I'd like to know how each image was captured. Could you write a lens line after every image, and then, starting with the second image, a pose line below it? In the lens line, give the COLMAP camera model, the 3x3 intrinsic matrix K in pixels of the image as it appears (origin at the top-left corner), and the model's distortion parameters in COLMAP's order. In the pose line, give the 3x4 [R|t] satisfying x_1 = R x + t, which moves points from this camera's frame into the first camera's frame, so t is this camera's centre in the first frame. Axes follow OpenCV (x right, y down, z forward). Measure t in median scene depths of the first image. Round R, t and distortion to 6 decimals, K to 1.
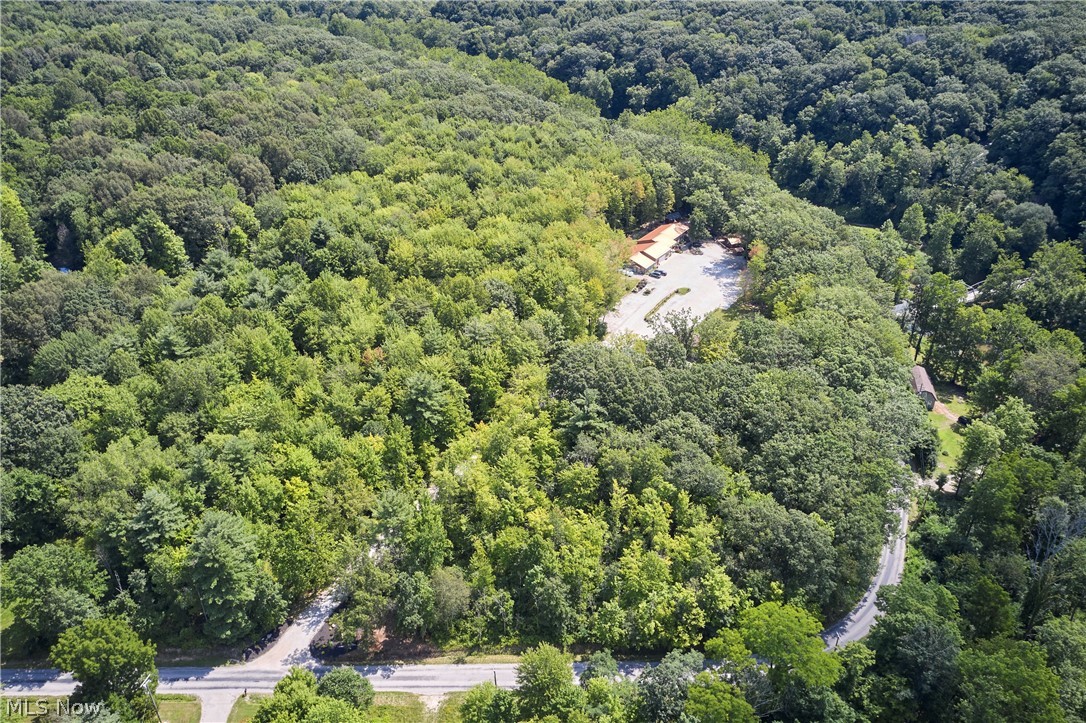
lens RADIAL K [[856.4, 0, 543.0], [0, 856.4, 361.5], [0, 0, 1]] dist [-0.001458, 0.004347]
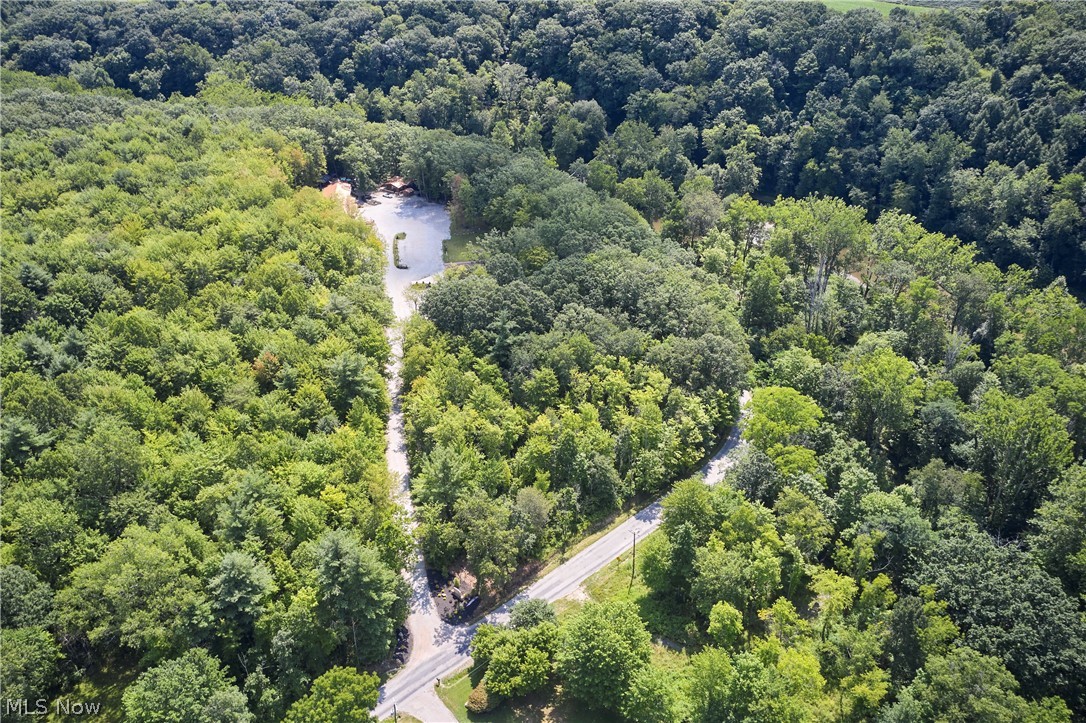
lens RADIAL K [[856.4, 0, 543.0], [0, 856.4, 361.5], [0, 0, 1]] dist [-0.001458, 0.004347]
pose [[0.754467, -0.350296, 0.555042, -0.307955], [0.332639, 0.933089, 0.136731, -0.021853], [-0.565800, 0.081470, 0.820508, 0.046702]]
